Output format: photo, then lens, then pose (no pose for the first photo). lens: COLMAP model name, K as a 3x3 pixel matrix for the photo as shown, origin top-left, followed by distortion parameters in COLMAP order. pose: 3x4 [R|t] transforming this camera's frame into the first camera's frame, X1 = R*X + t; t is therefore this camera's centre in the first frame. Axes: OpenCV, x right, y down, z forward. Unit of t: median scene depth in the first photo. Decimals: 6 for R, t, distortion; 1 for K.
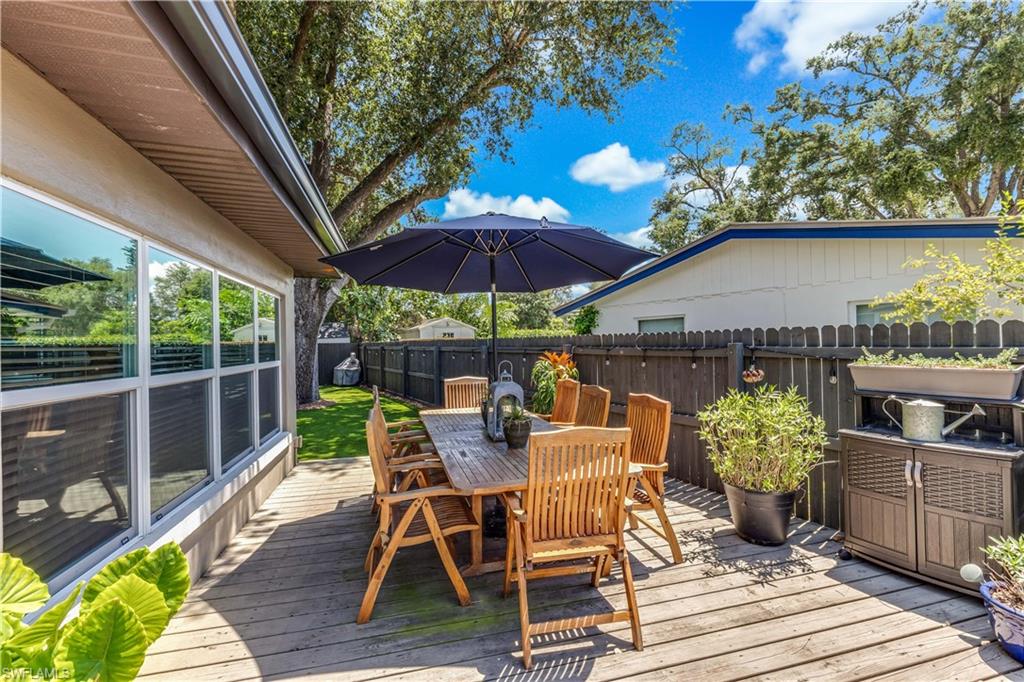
lens RADIAL K [[432.1, 0, 514.3], [0, 432.1, 342.0], [0, 0, 1]] dist [-0.002954, 0.000374]
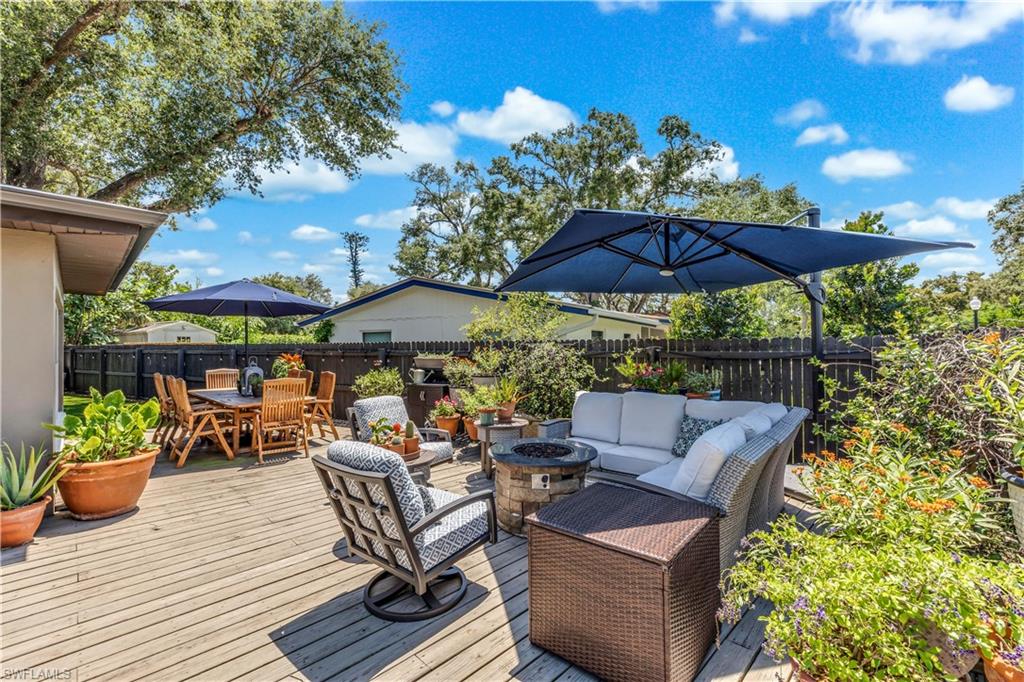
lens RADIAL K [[432.1, 0, 506.0], [0, 432.1, 342.4], [0, 0, 1]] dist [-0.002954, 0.000374]
pose [[0.869698, 0.019052, 0.493216, 0.002644], [-0.011946, 0.999775, -0.017555, 0.000239], [-0.493439, 0.009375, 0.869730, -0.339284]]
